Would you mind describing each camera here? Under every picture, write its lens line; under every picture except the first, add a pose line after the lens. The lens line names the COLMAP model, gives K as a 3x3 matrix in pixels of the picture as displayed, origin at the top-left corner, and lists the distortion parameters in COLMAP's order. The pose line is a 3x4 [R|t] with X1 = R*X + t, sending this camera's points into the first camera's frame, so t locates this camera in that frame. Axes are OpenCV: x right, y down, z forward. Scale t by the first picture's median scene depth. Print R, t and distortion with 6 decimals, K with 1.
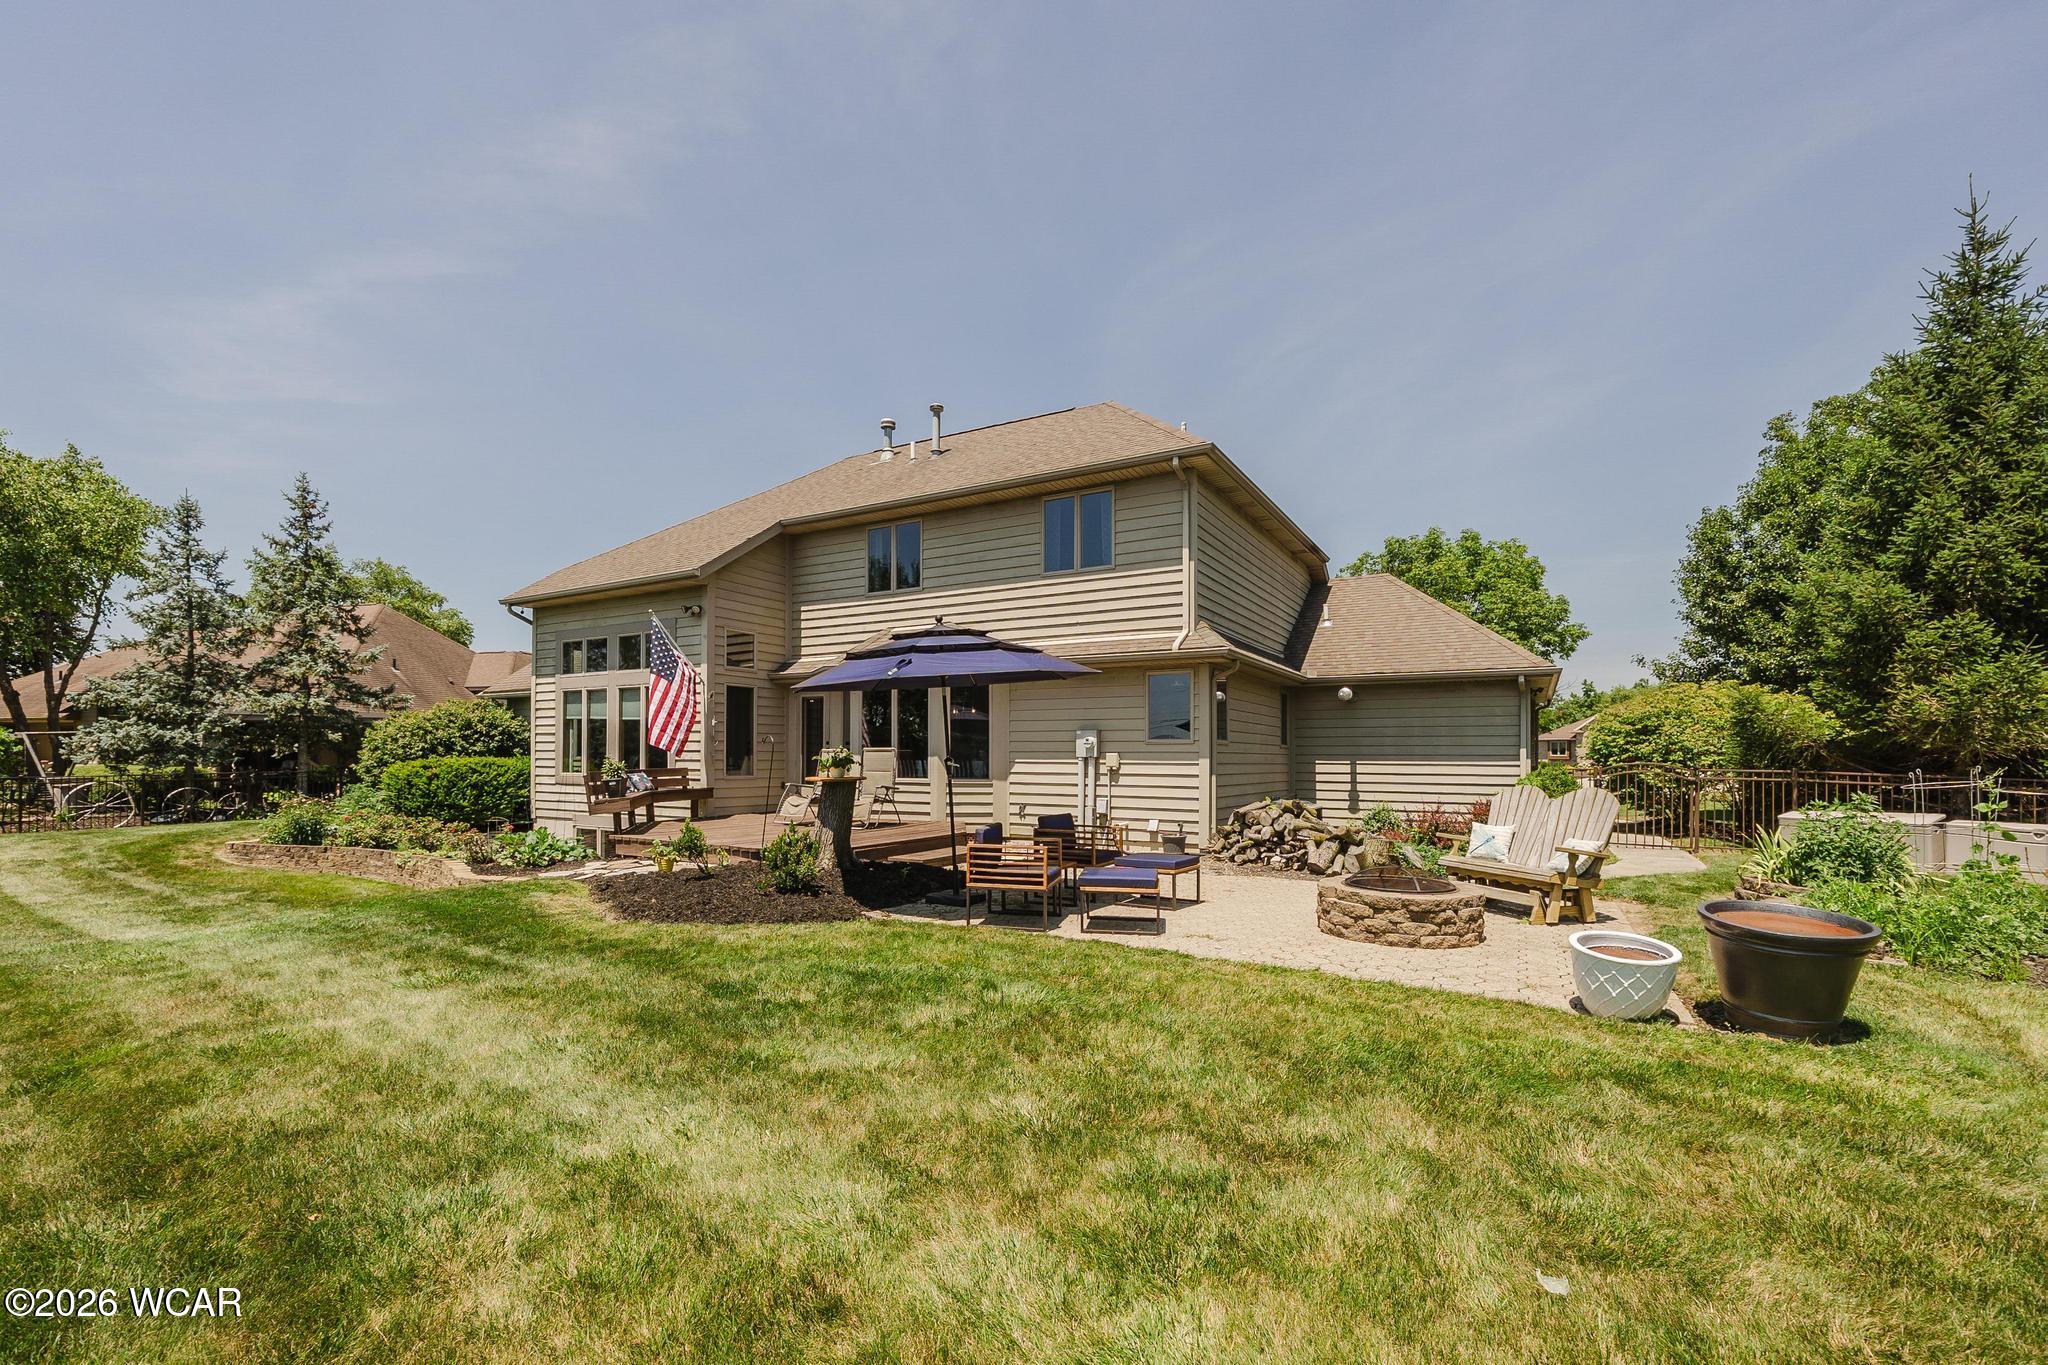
lens RADIAL K [[872.0, 0, 1002.8], [0, 872.0, 786.4], [0, 0, 1]] dist [0.001284, 0.000506]
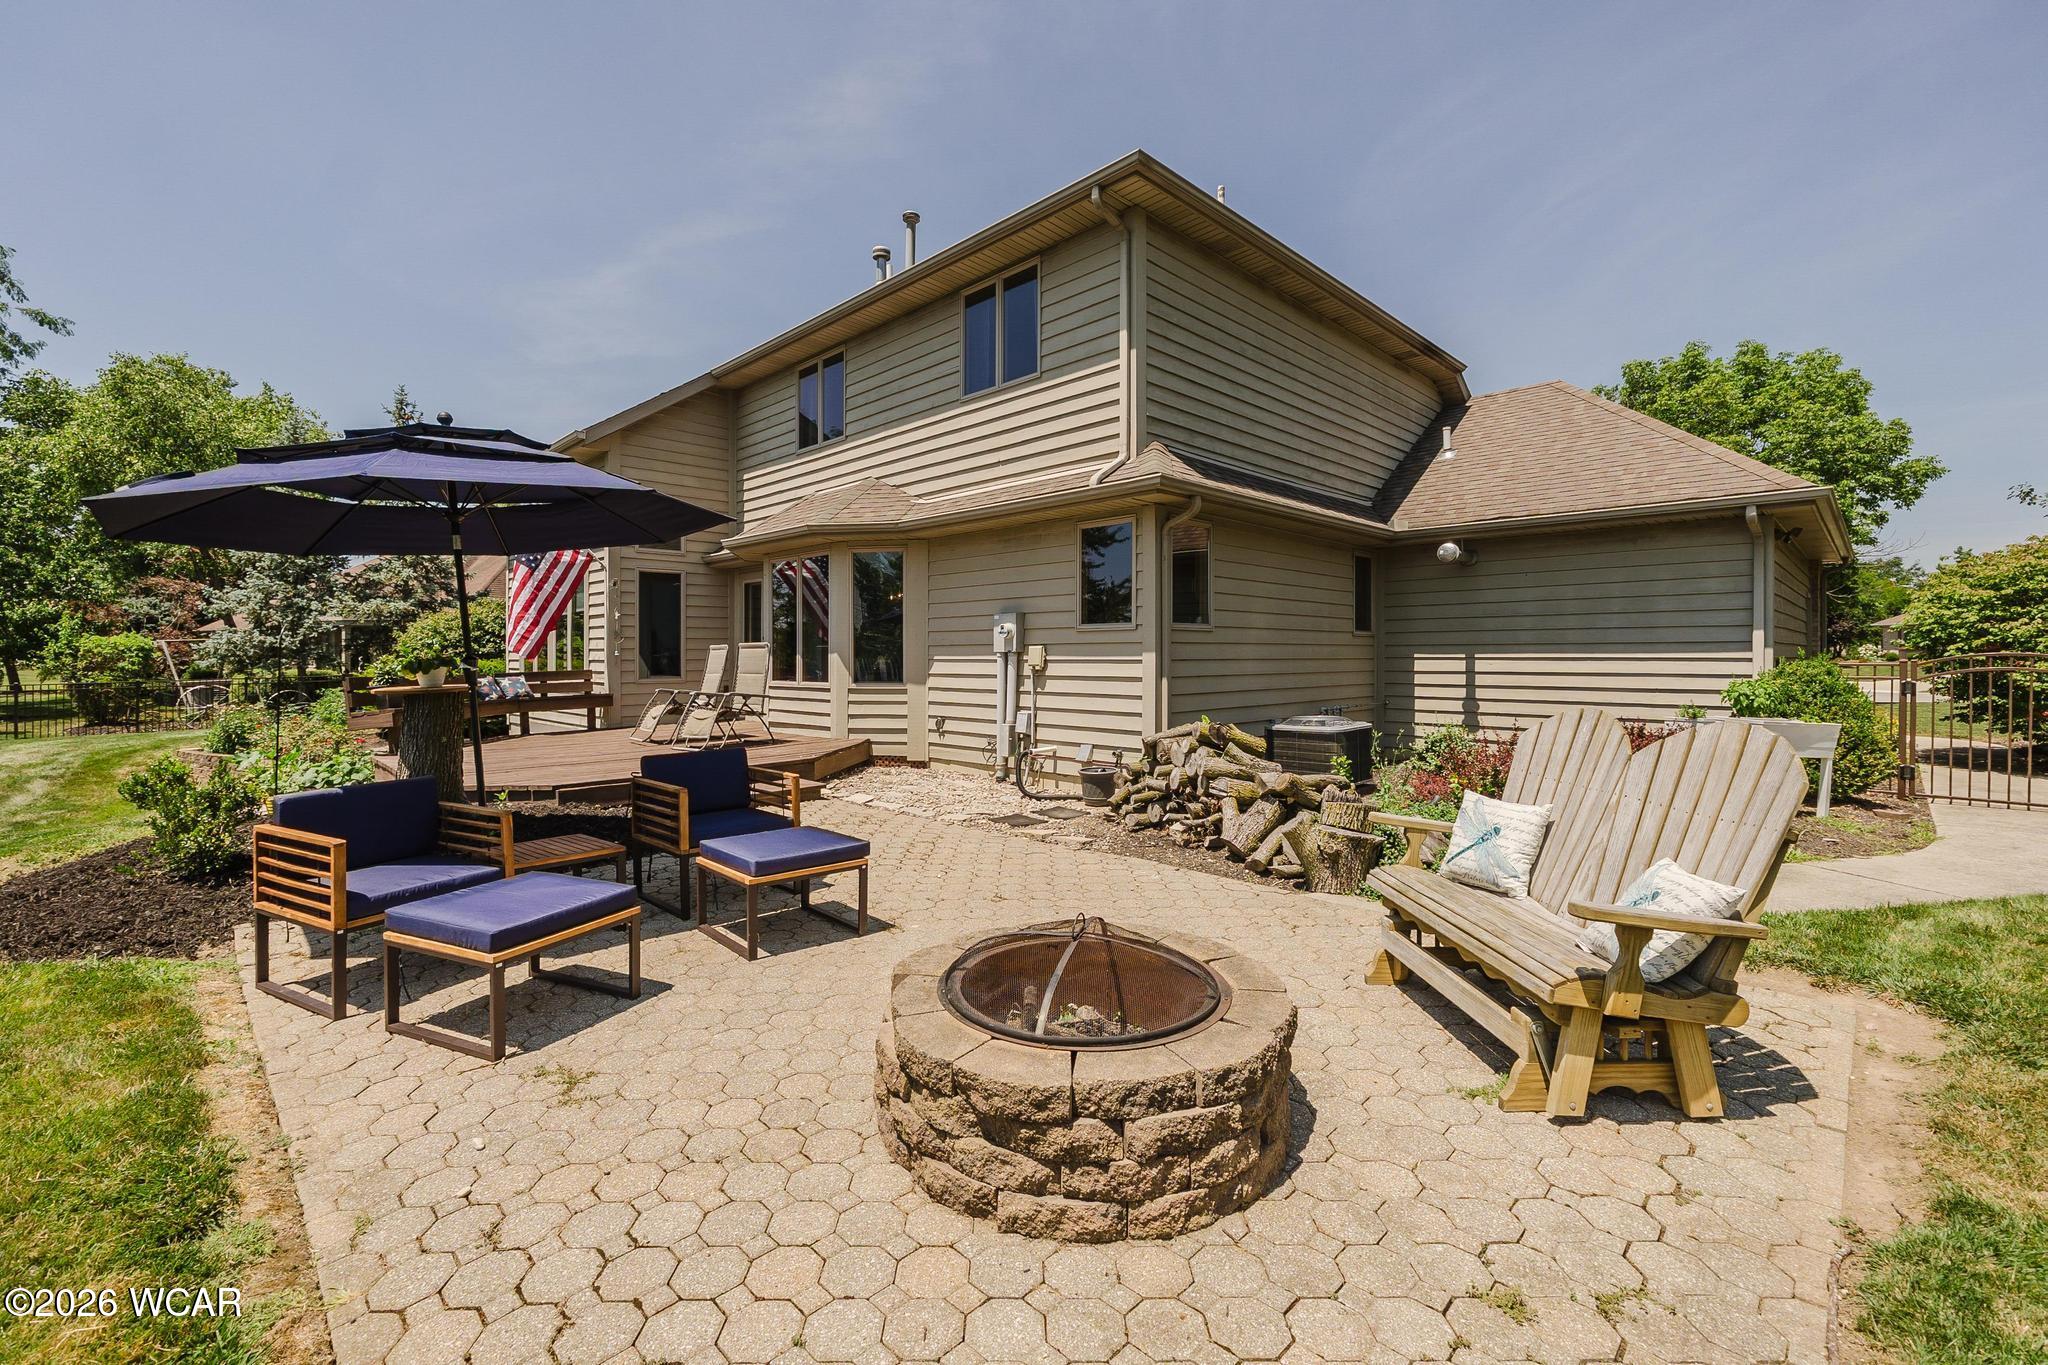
lens RADIAL K [[859.8, 0, 1011.9], [0, 859.8, 690.0], [0, 0, 1]] dist [-0.002321, -0.000992]
pose [[0.968348, 0.000557, -0.249604, 0.229698], [0.001478, 0.999967, 0.007965, -0.007339], [0.249600, -0.008082, 0.968315, 0.281155]]
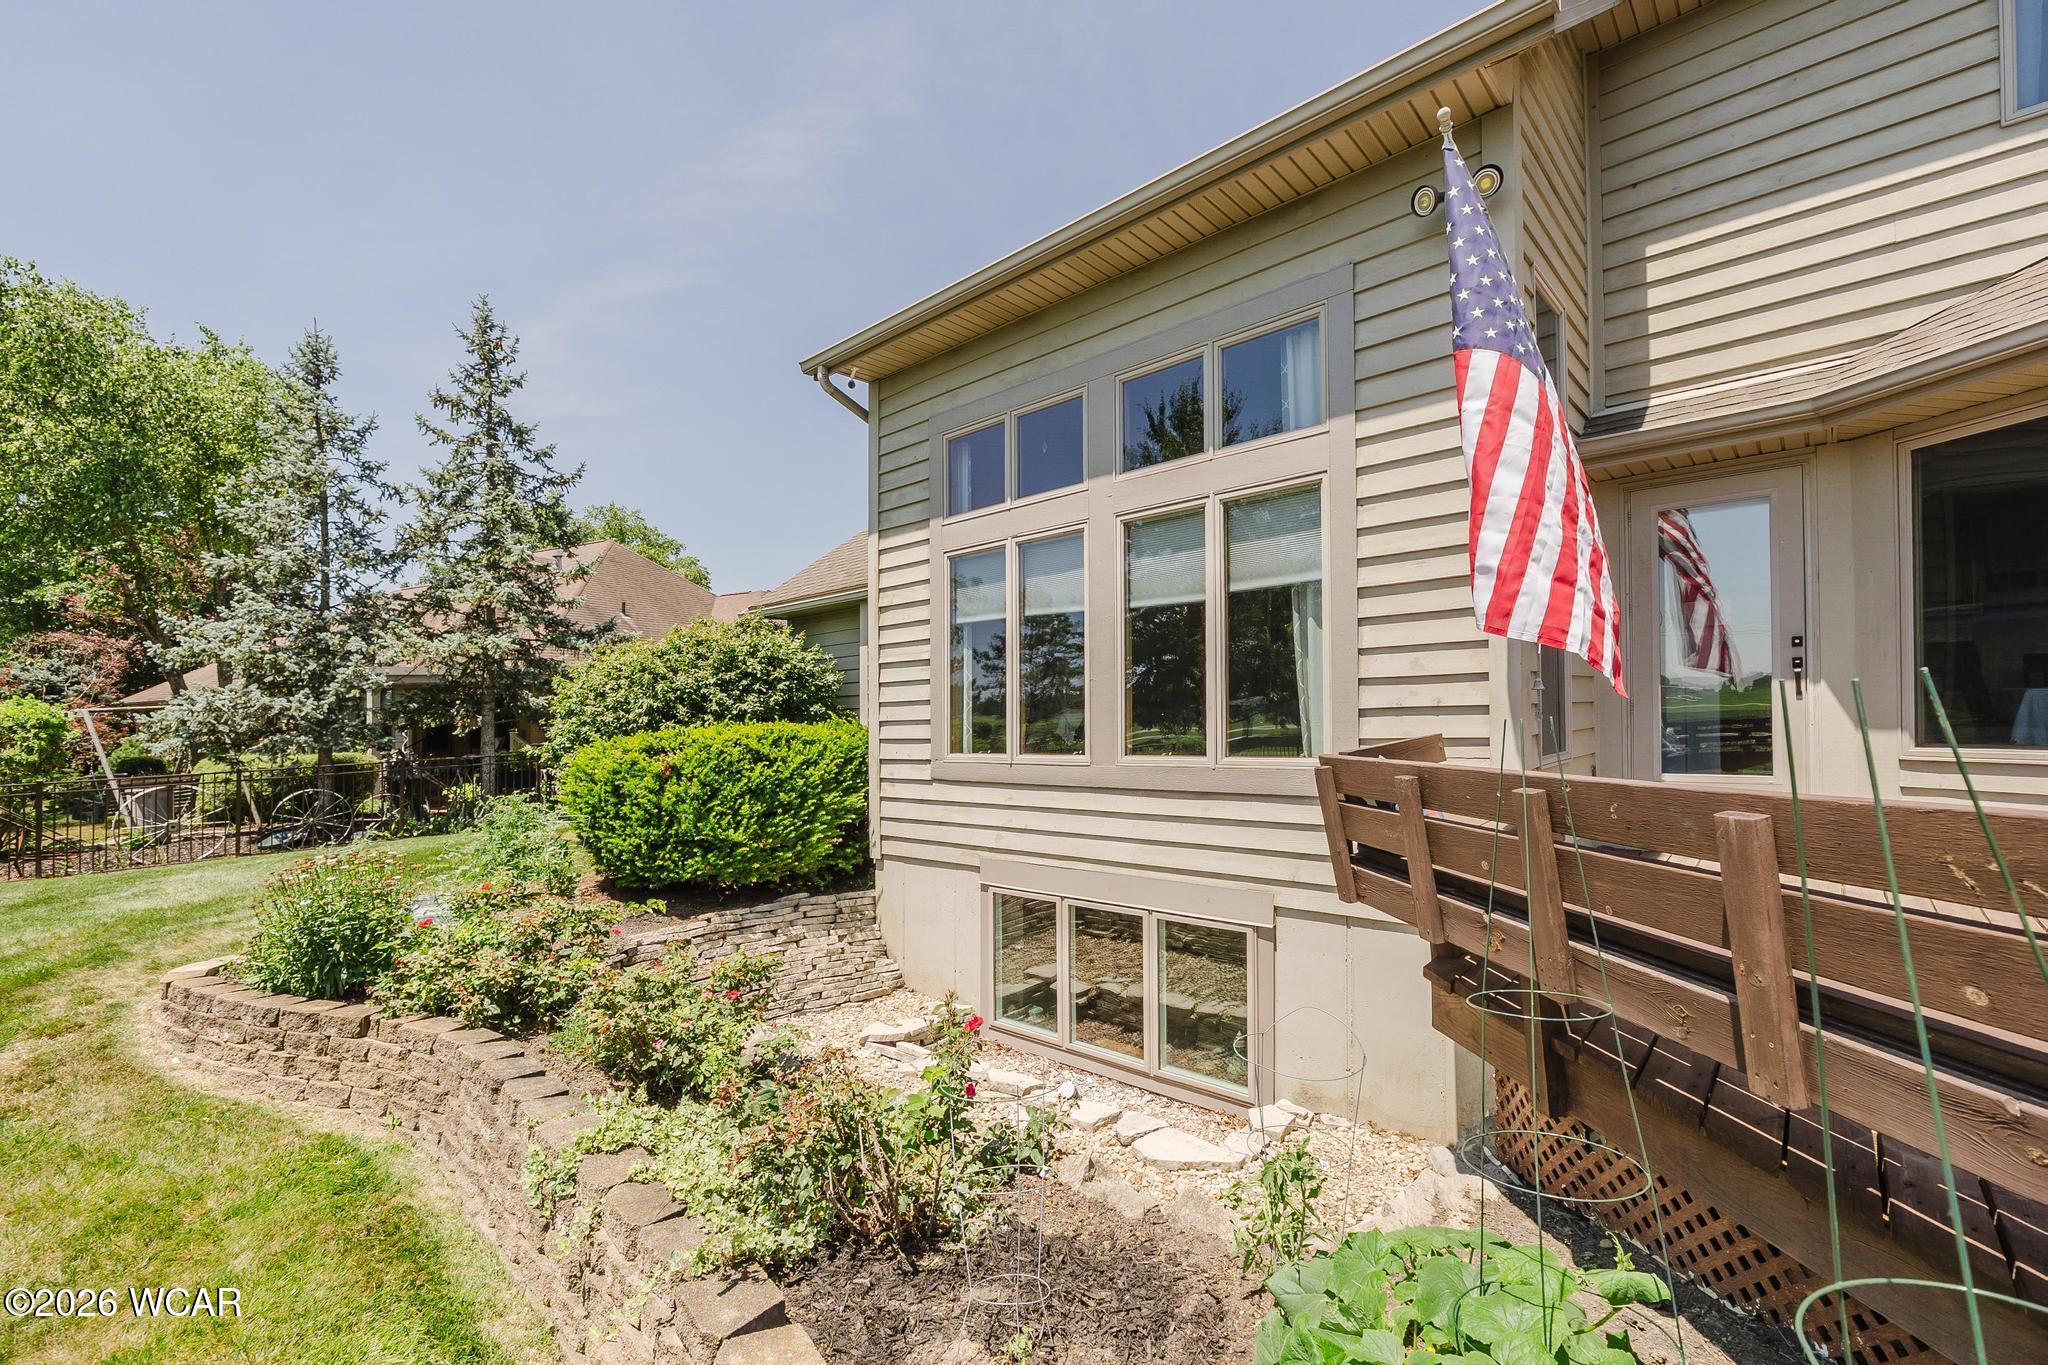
lens RADIAL K [[885.0, 0, 1030.2], [0, 885.0, 729.9], [0, 0, 1]] dist [-0.006252, -0.000035]
pose [[0.980535, -0.030240, -0.194002, -0.419567], [0.027186, 0.999461, -0.018388, -0.020263], [0.194454, 0.012756, 0.980829, 0.648021]]
